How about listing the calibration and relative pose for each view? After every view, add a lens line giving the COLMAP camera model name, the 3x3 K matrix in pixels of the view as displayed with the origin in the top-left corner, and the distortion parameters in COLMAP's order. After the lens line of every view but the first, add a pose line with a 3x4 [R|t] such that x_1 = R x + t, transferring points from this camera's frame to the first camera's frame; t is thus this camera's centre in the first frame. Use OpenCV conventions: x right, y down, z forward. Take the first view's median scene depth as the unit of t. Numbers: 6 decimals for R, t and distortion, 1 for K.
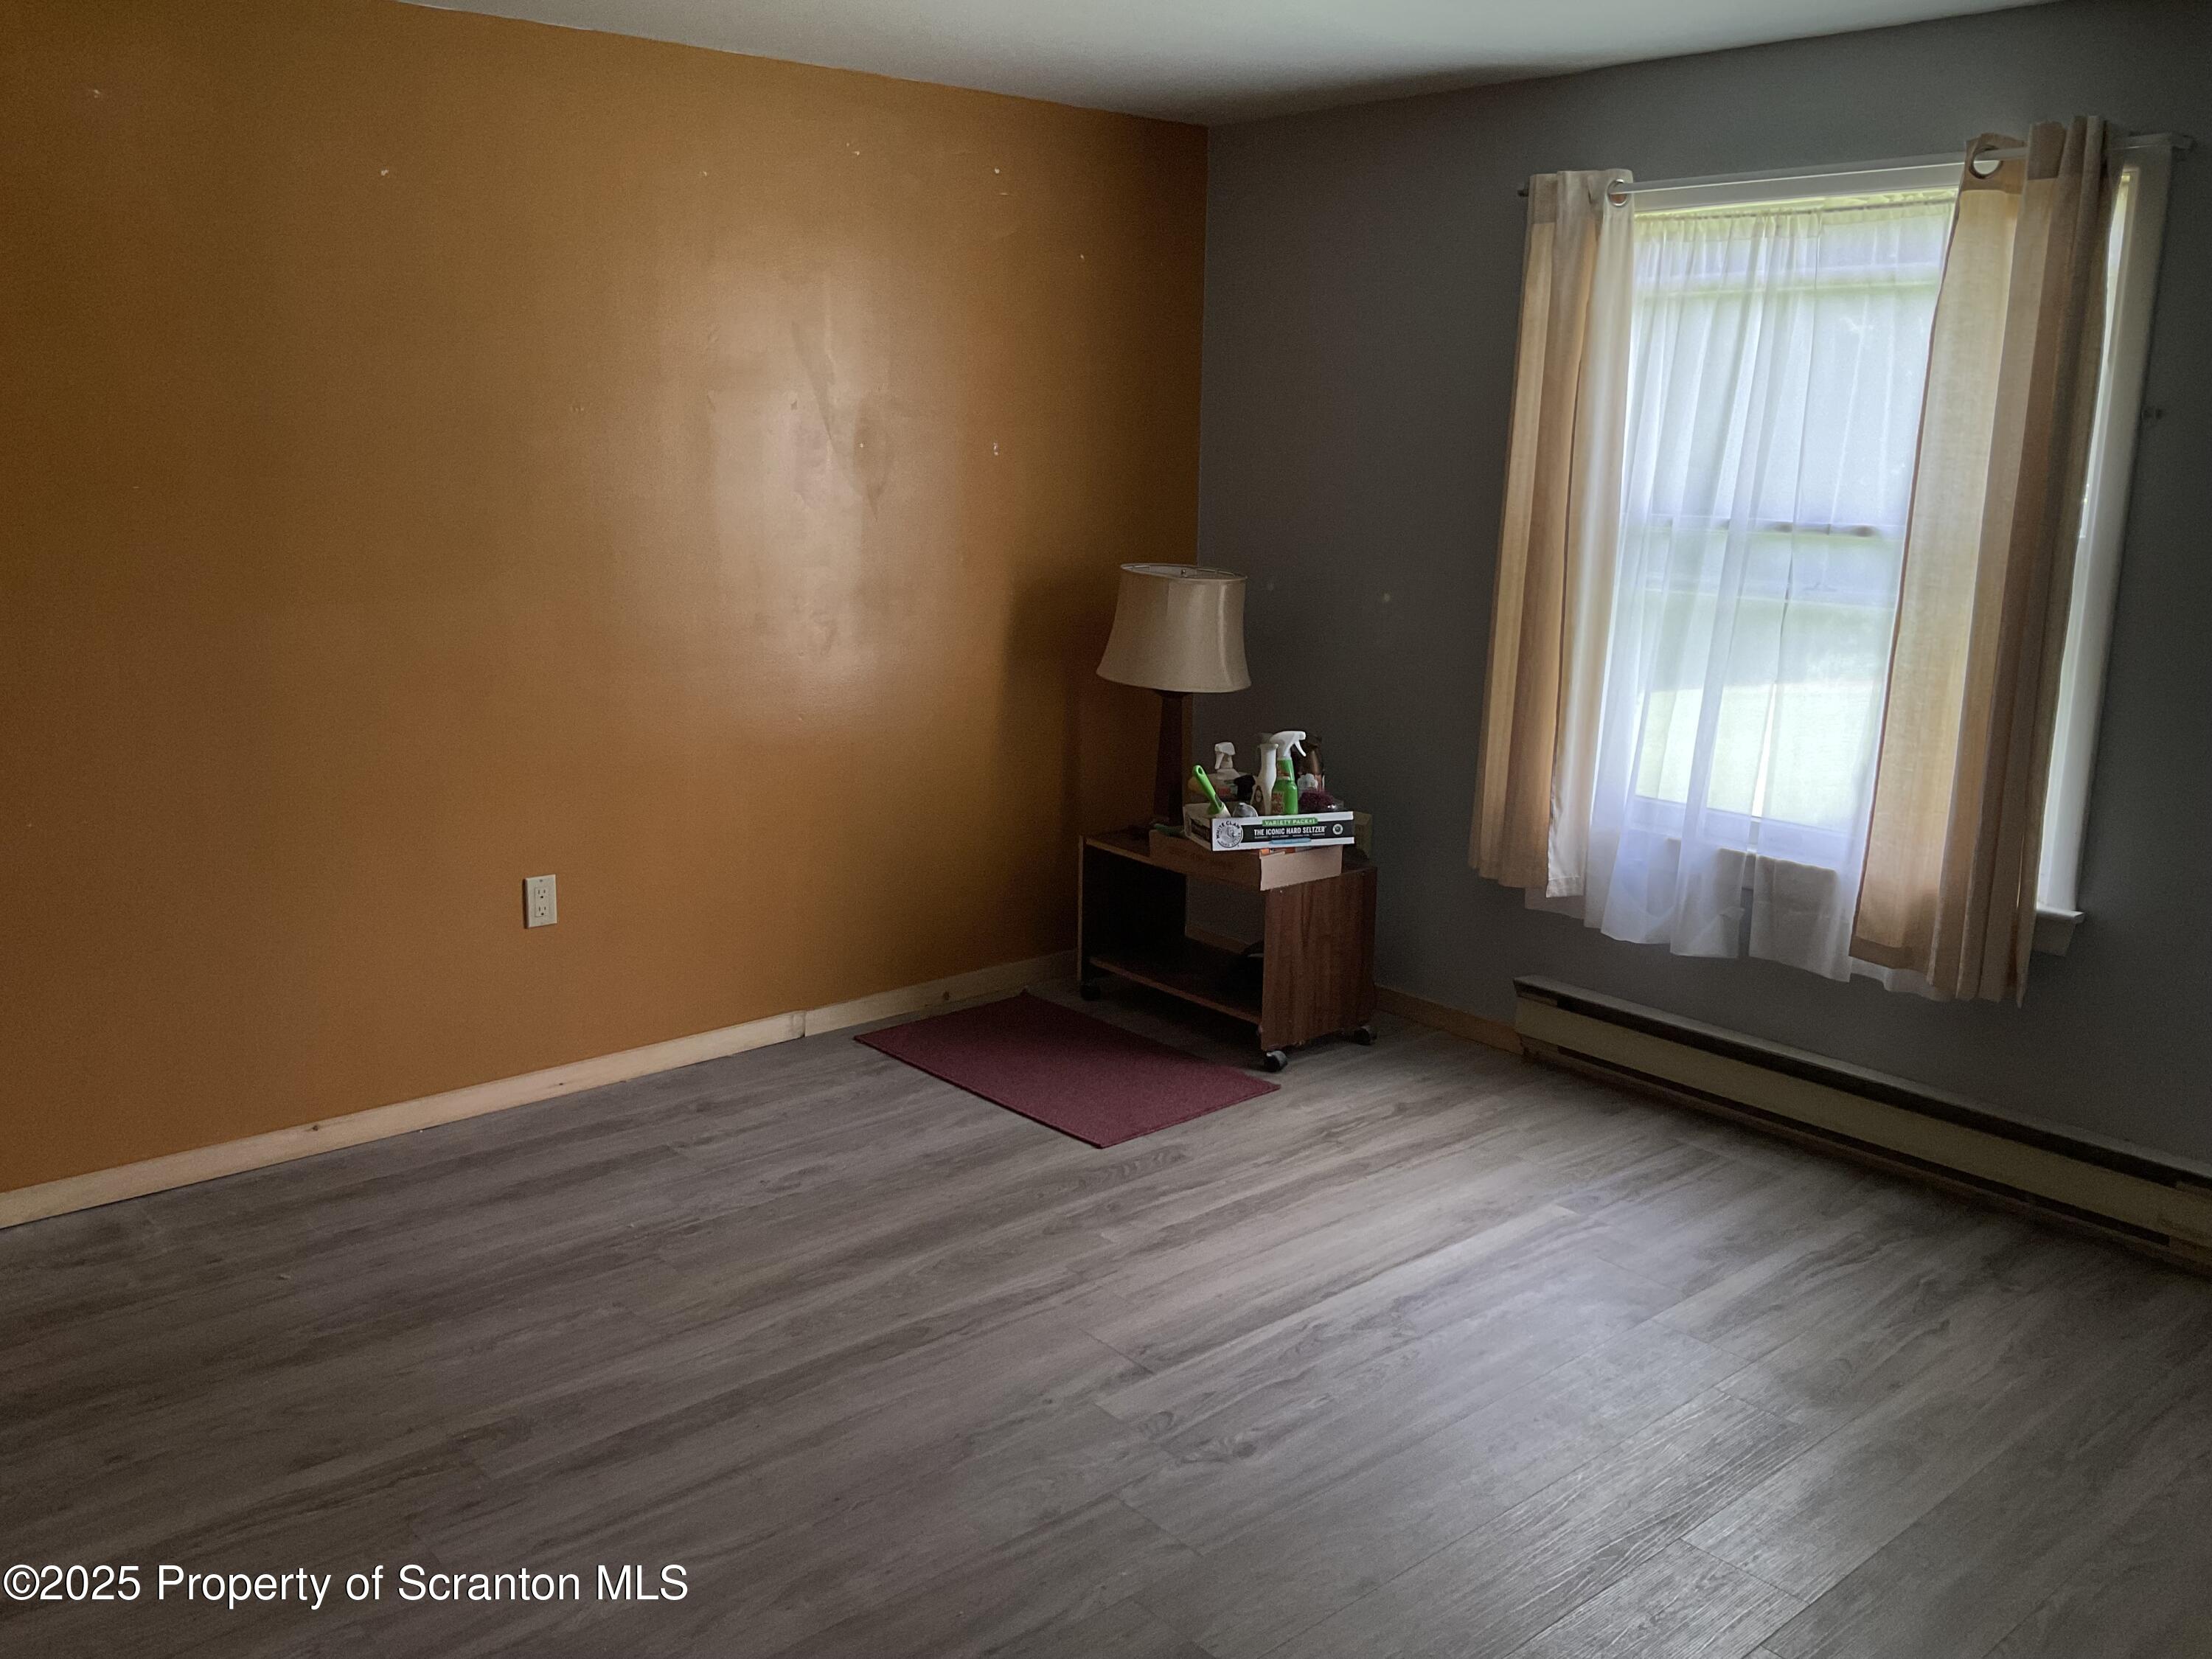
lens RADIAL K [[1848.6, 0, 1109.4], [0, 1848.6, 821.8], [0, 0, 1]] dist [0.053036, -0.098763]
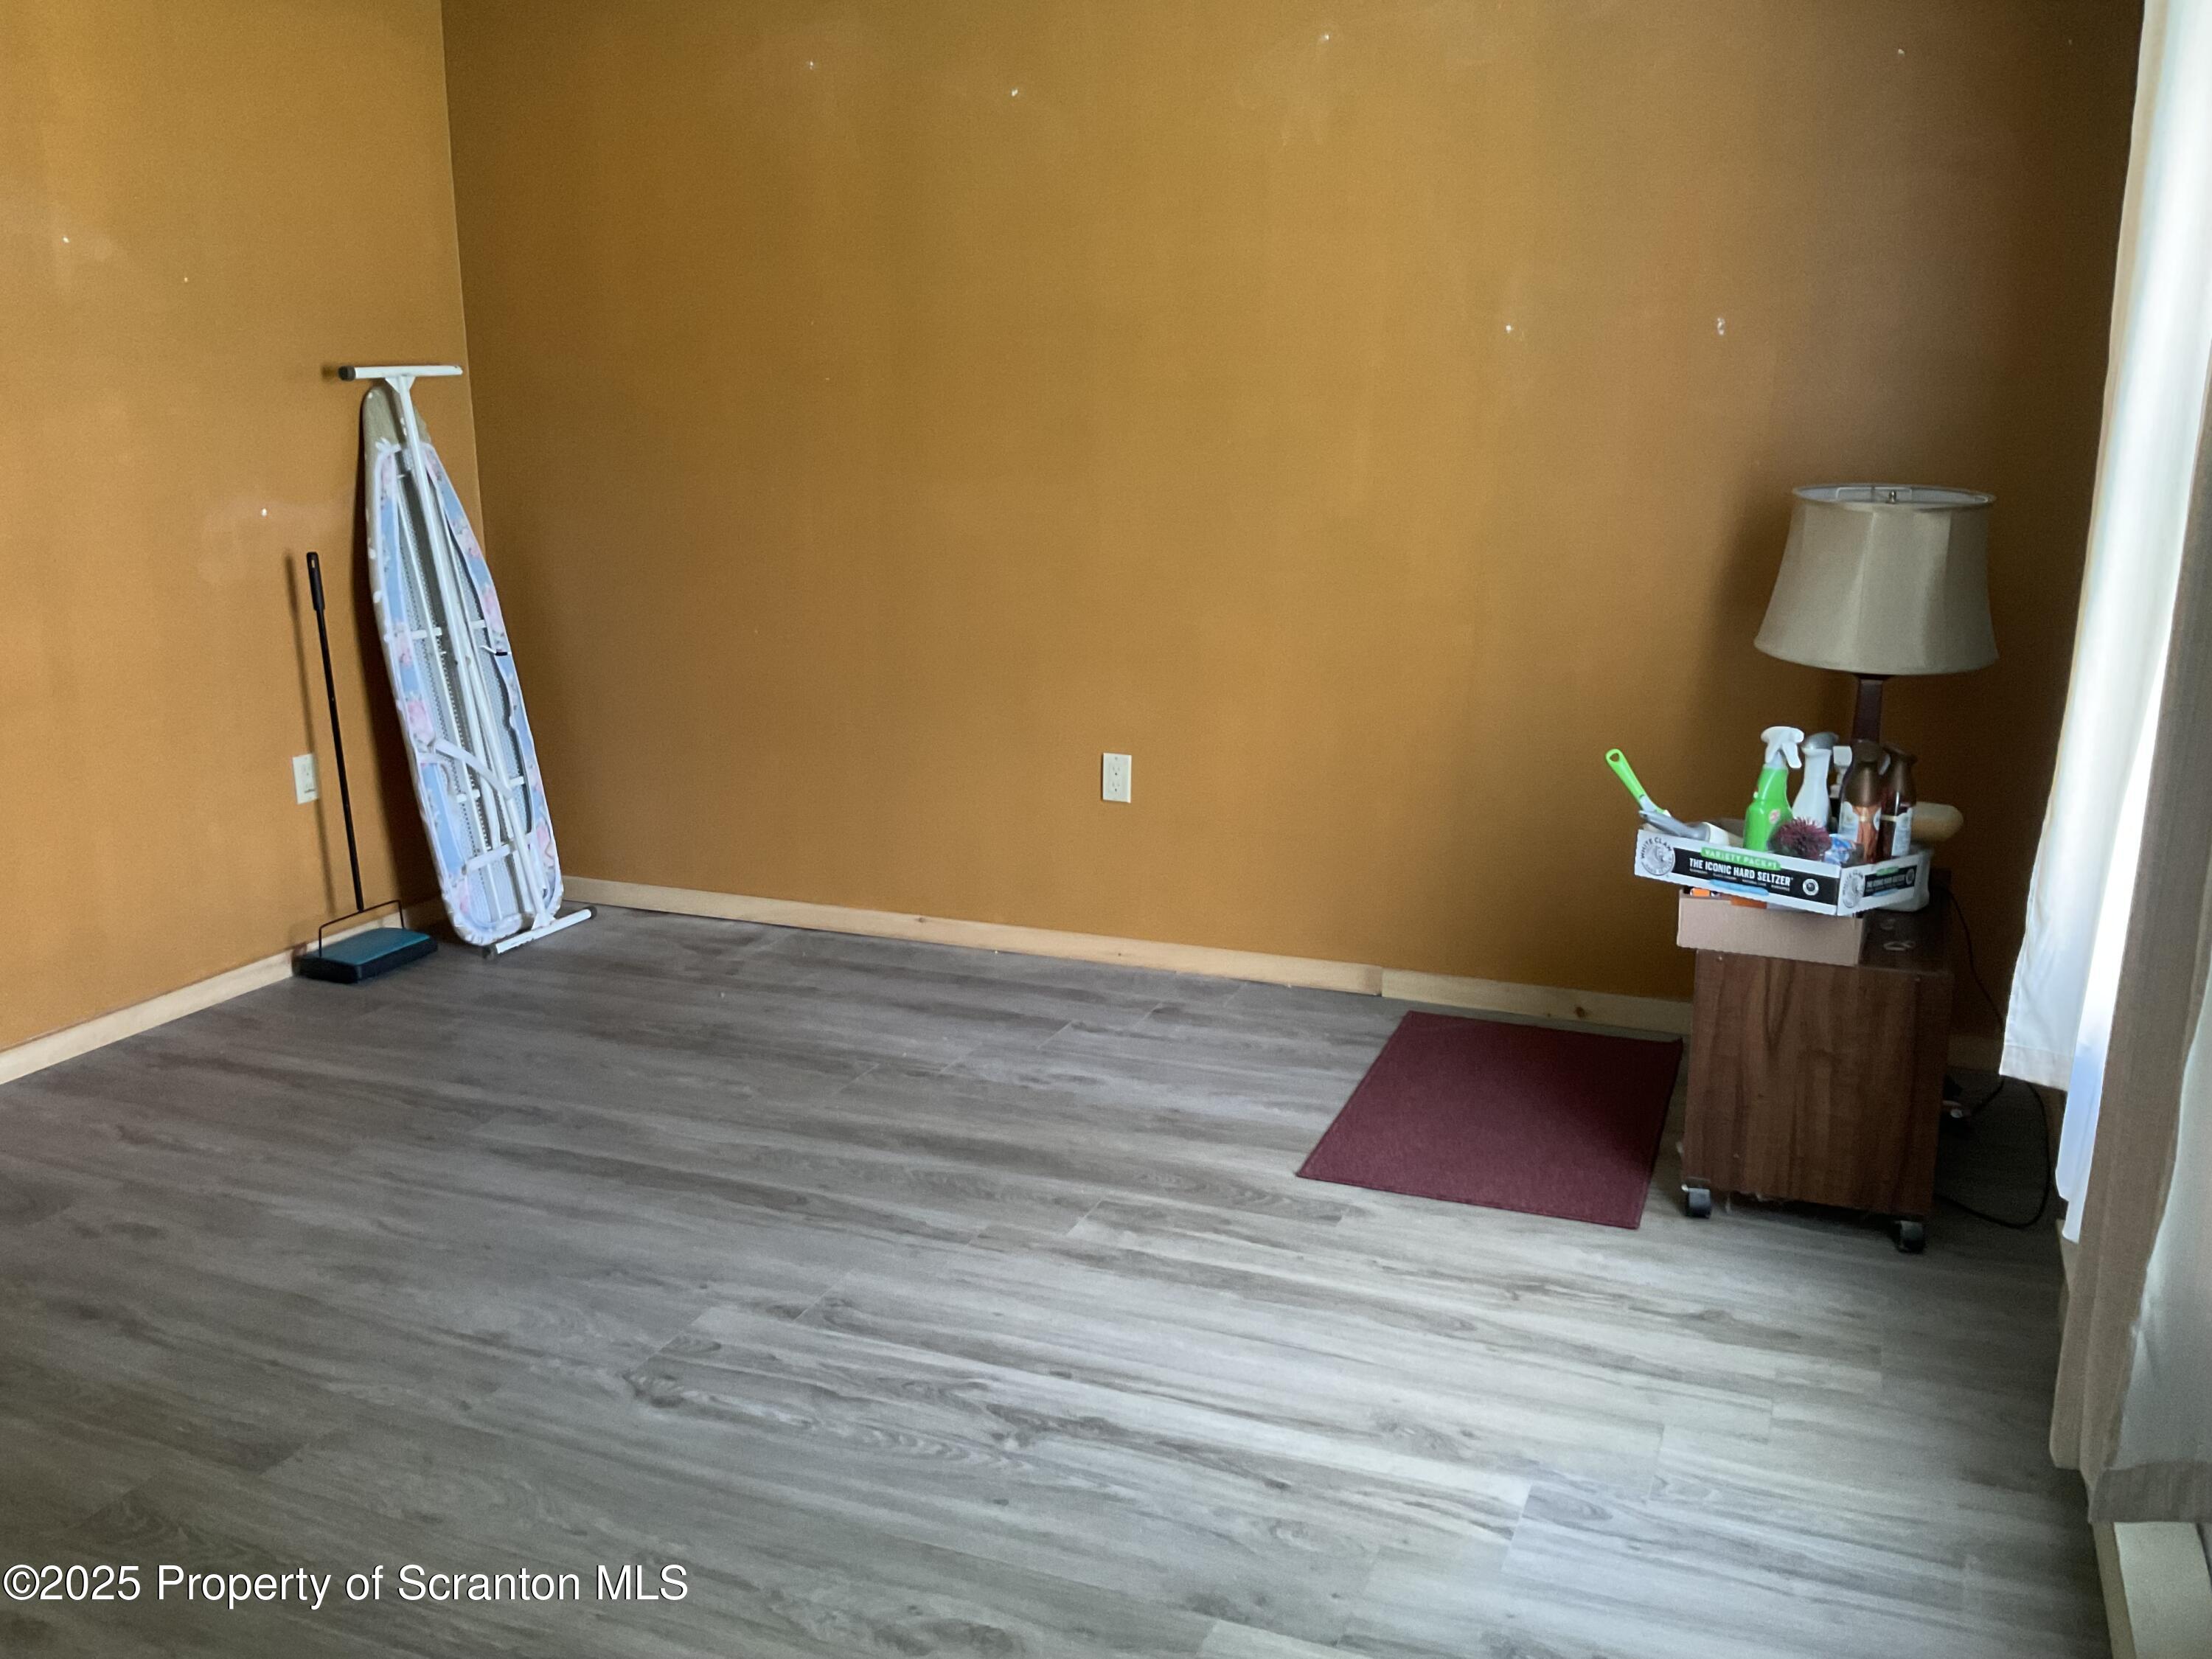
lens RADIAL K [[1848.6, 0, 1104.3], [0, 1848.6, 836.8], [0, 0, 1]] dist [0.053036, -0.098763]
pose [[0.437430, 0.190412, -0.878862, 0.632800], [-0.176969, 0.976441, 0.123472, -0.053937], [0.881667, 0.101521, 0.460822, 0.521253]]
